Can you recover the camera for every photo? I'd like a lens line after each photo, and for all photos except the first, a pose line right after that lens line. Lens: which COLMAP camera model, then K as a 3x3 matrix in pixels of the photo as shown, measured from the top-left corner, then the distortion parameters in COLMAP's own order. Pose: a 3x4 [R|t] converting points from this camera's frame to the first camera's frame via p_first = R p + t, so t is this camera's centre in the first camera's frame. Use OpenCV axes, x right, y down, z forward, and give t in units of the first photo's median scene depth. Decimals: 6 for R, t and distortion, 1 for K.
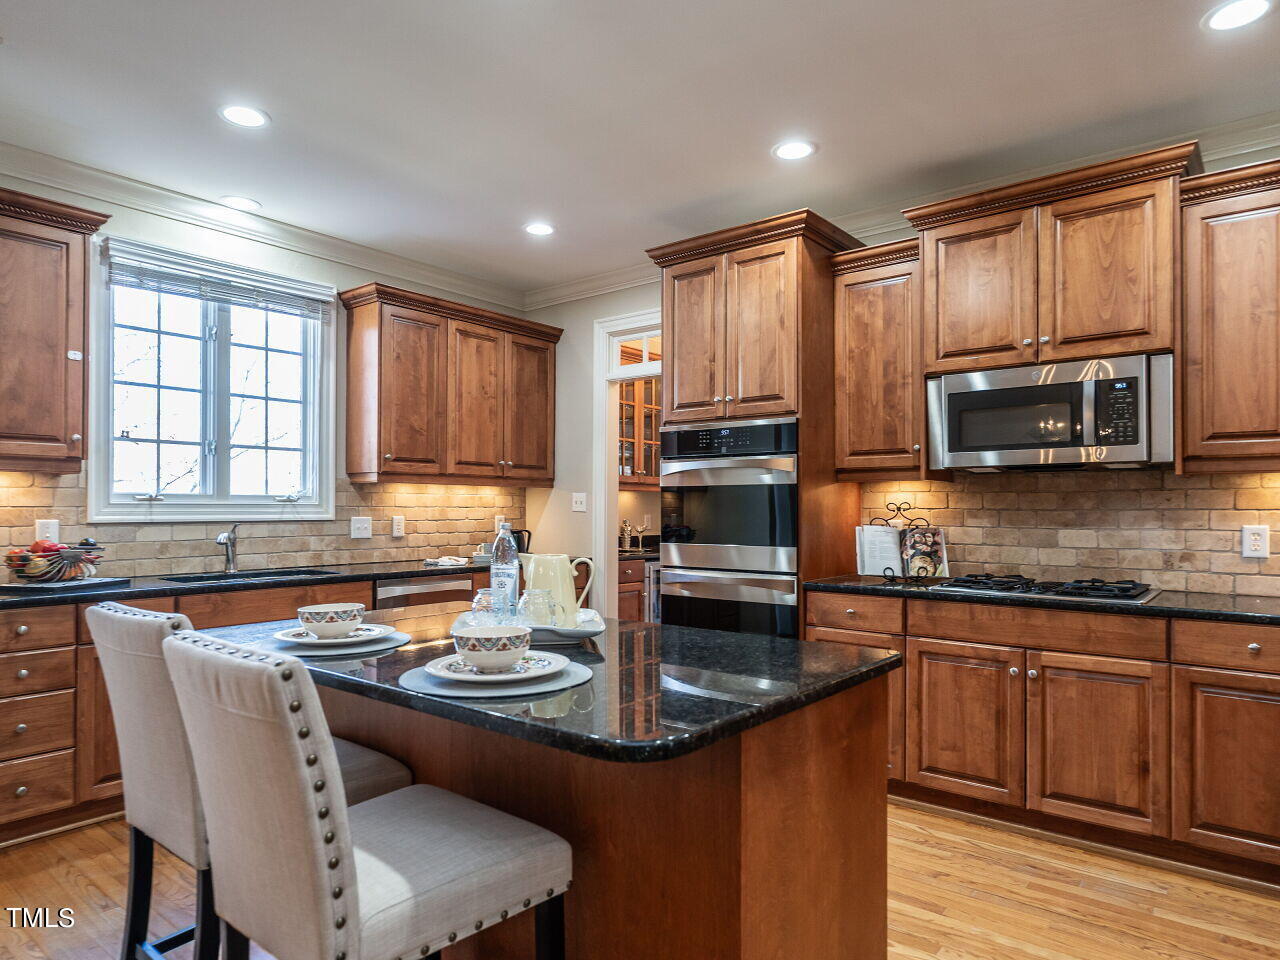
lens RADIAL K [[809.7, 0, 656.1], [0, 809.7, 500.6], [0, 0, 1]] dist [-0.000488, 0.004960]
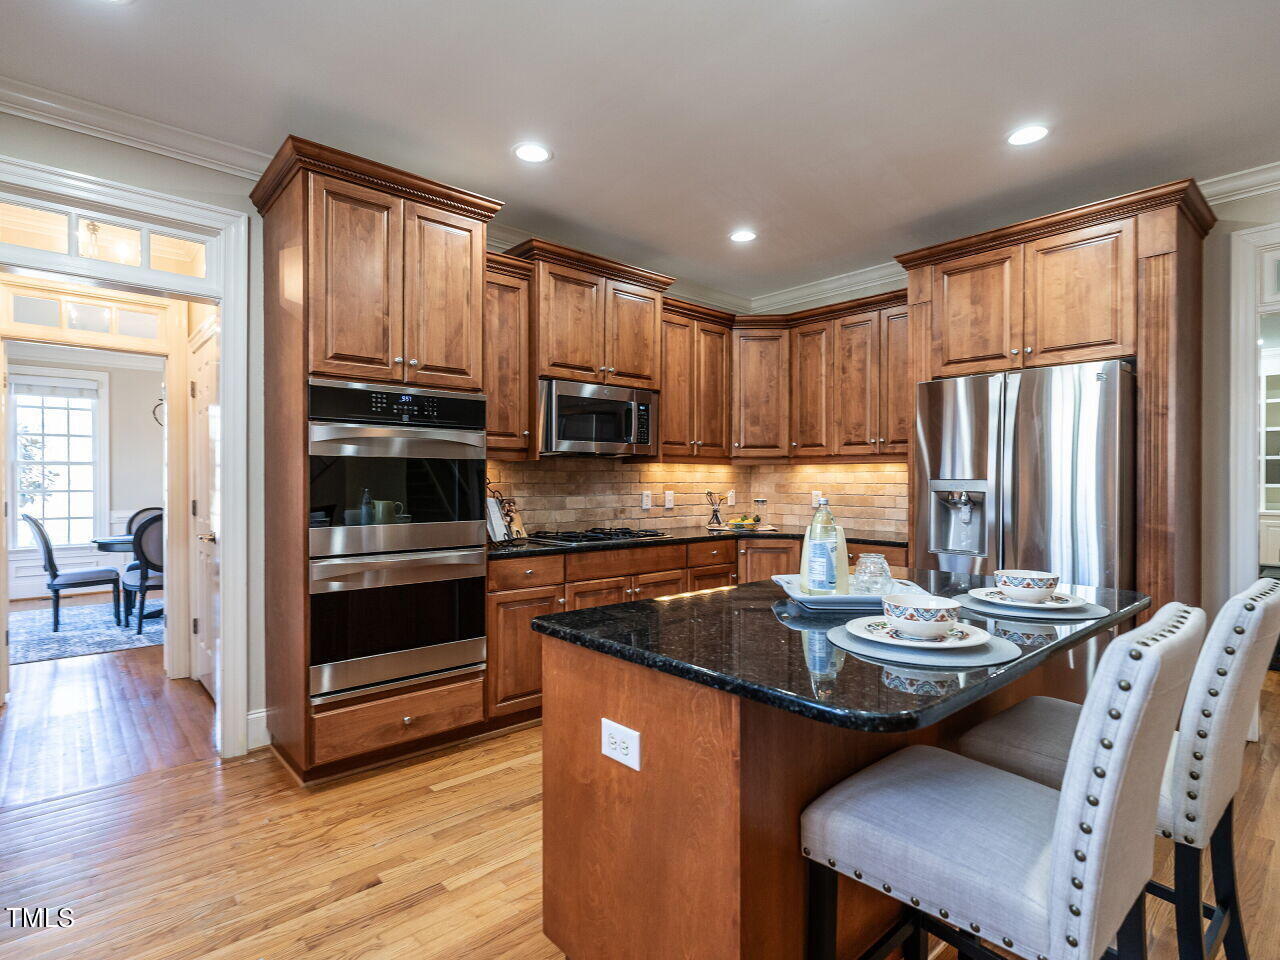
lens RADIAL K [[645.8, 0, 658.1], [0, 645.8, 485.3], [0, 0, 1]] dist [-0.005131, -0.000210]
pose [[0.158782, -0.007561, 0.987285, -0.598039], [-0.009699, 0.999910, 0.009218, 0.002556], [-0.987266, -0.011039, 0.158694, 0.629190]]
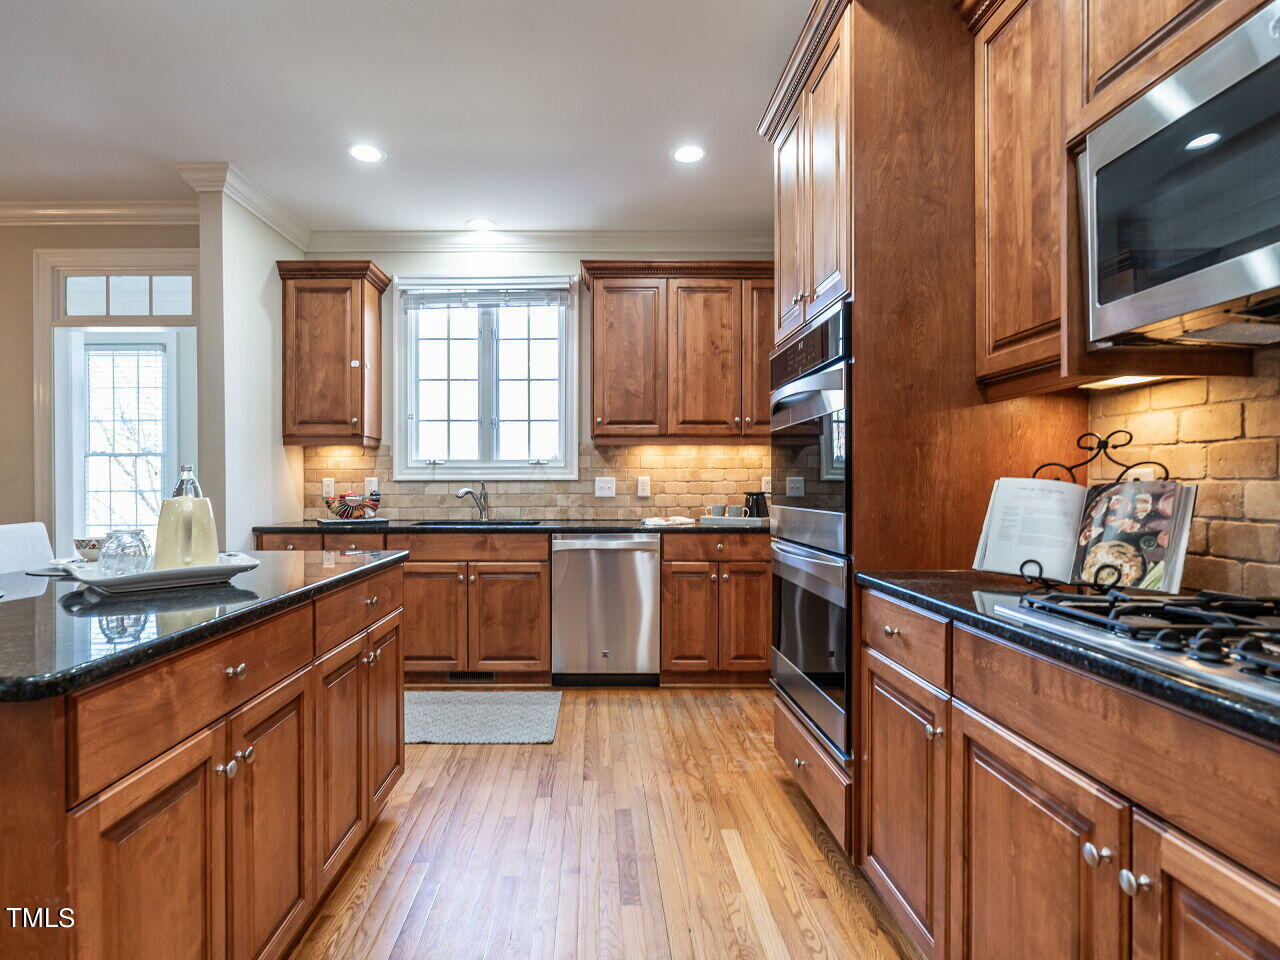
lens RADIAL K [[684.7, 0, 600.3], [0, 684.7, 486.8], [0, 0, 1]] dist [-0.006447, -0.000325]
pose [[0.612831, 0.000672, -0.790213, 0.455328], [0.010158, 0.999910, 0.008728, 0.030287], [0.790148, -0.013375, 0.612770, 0.522659]]
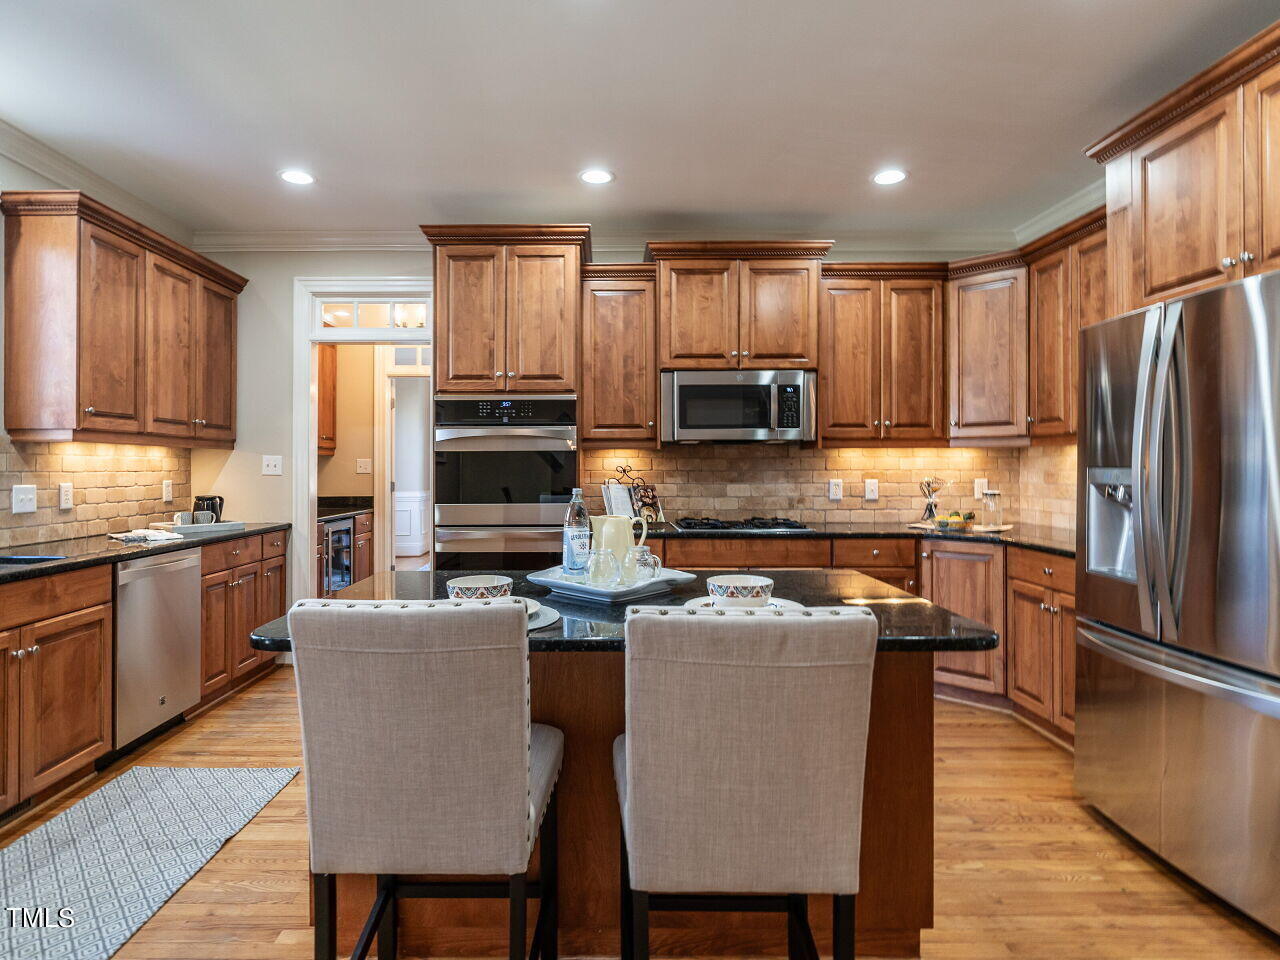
lens RADIAL K [[706.5, 0, 618.6], [0, 706.5, 464.2], [0, 0, 1]] dist [-0.008005, 0.002066]
pose [[0.776359, -0.001509, 0.630289, -0.428070], [-0.002839, 0.999979, 0.005891, -0.006912], [-0.630285, -0.006363, 0.776338, 0.141120]]
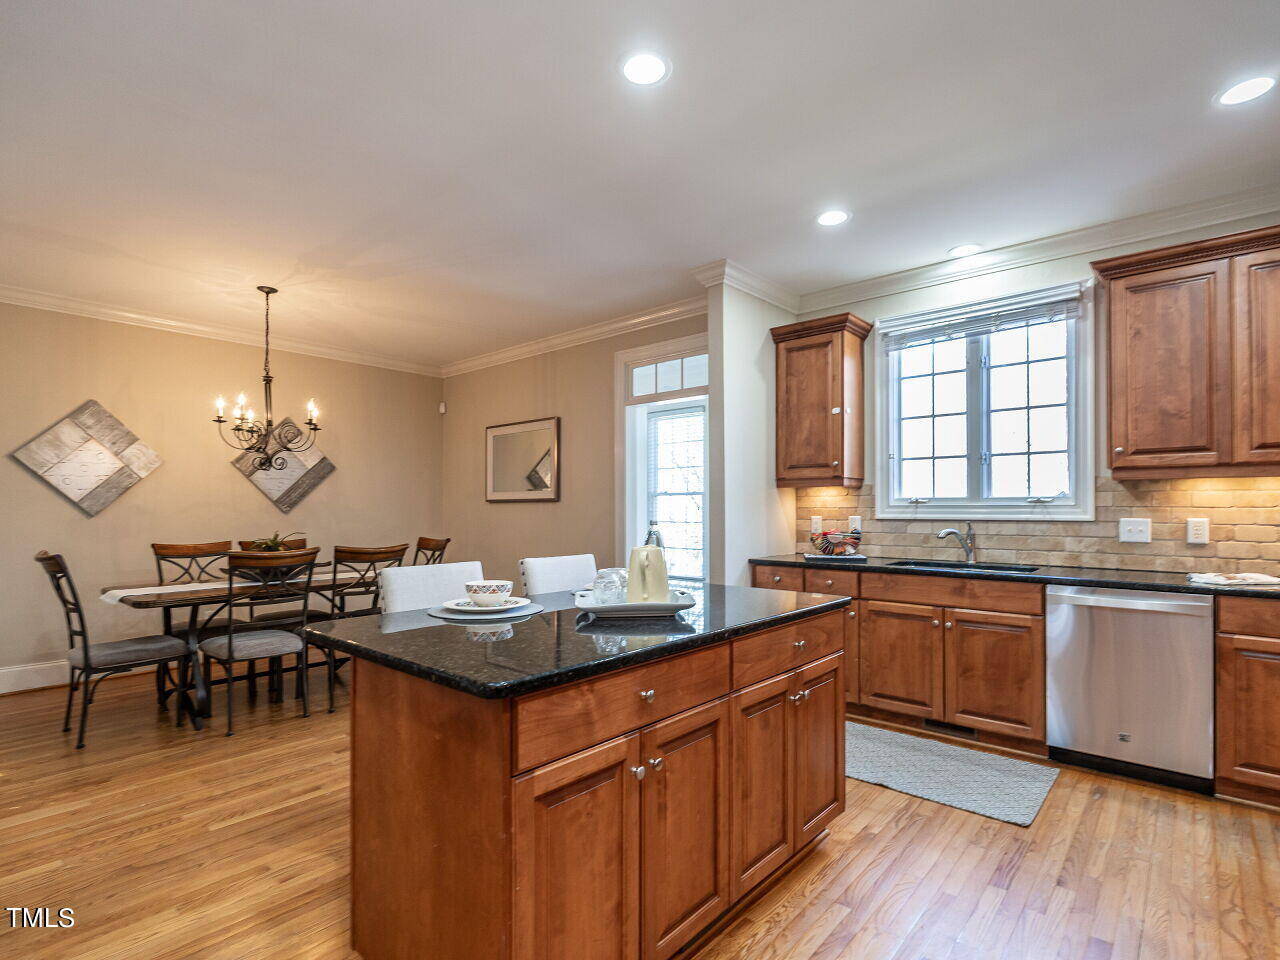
lens RADIAL K [[645.8, 0, 627.2], [0, 645.8, 502.8], [0, 0, 1]] dist [-0.005131, -0.000210]
pose [[-0.074307, -0.010428, -0.997181, 0.481393], [0.009678, 0.999891, -0.011178, 0.006741], [0.997188, -0.010481, -0.074198, 0.606919]]
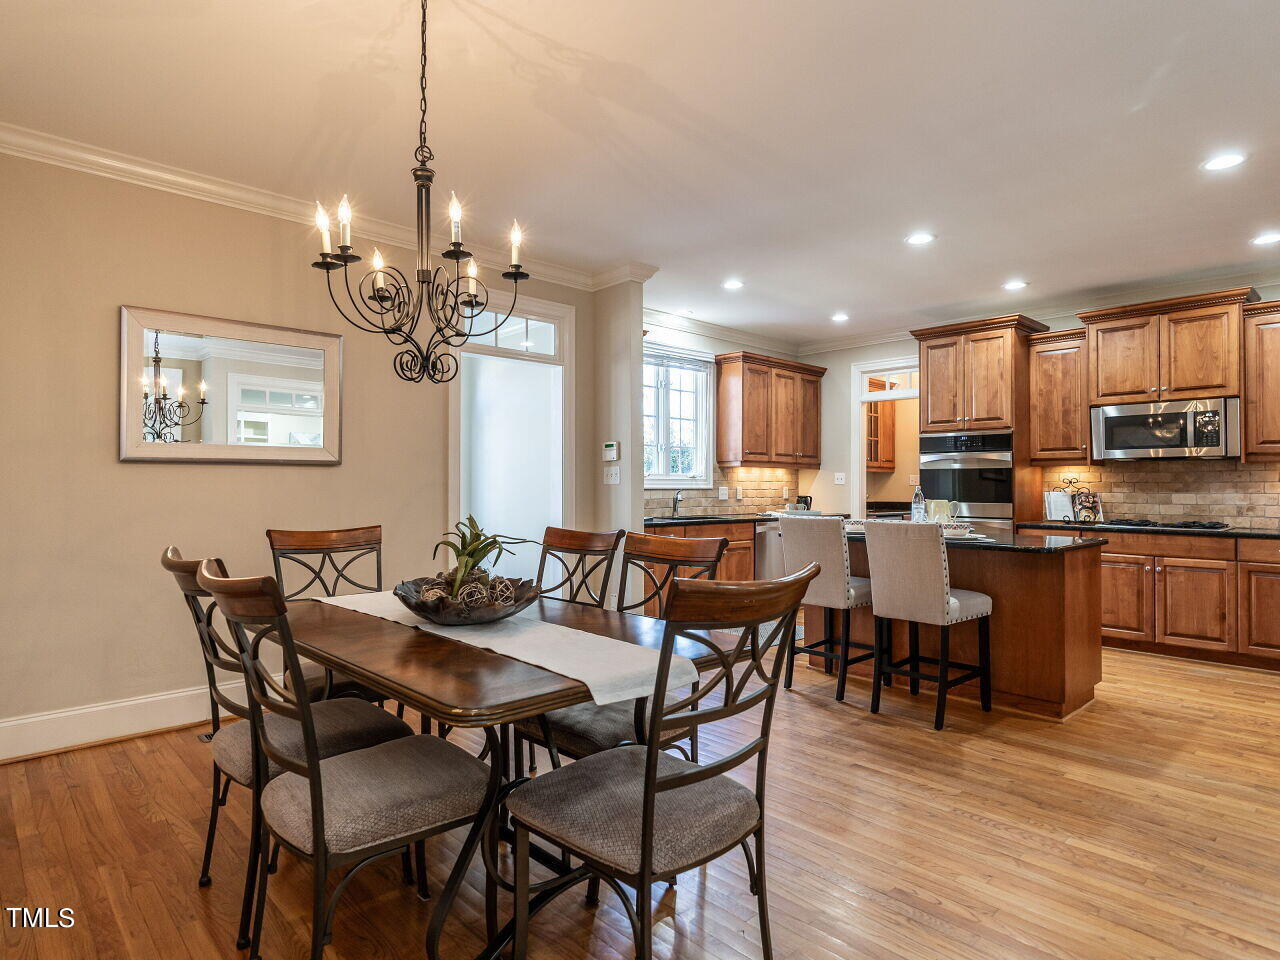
lens RADIAL K [[766.9, 0, 645.9], [0, 766.9, 473.1], [0, 0, 1]] dist [0.003484, 0.000662]
pose [[0.991910, -0.000973, -0.126938, -0.396904], [-0.000022, 0.999969, -0.007837, 0.004137], [0.126942, 0.007776, 0.991880, -0.746856]]
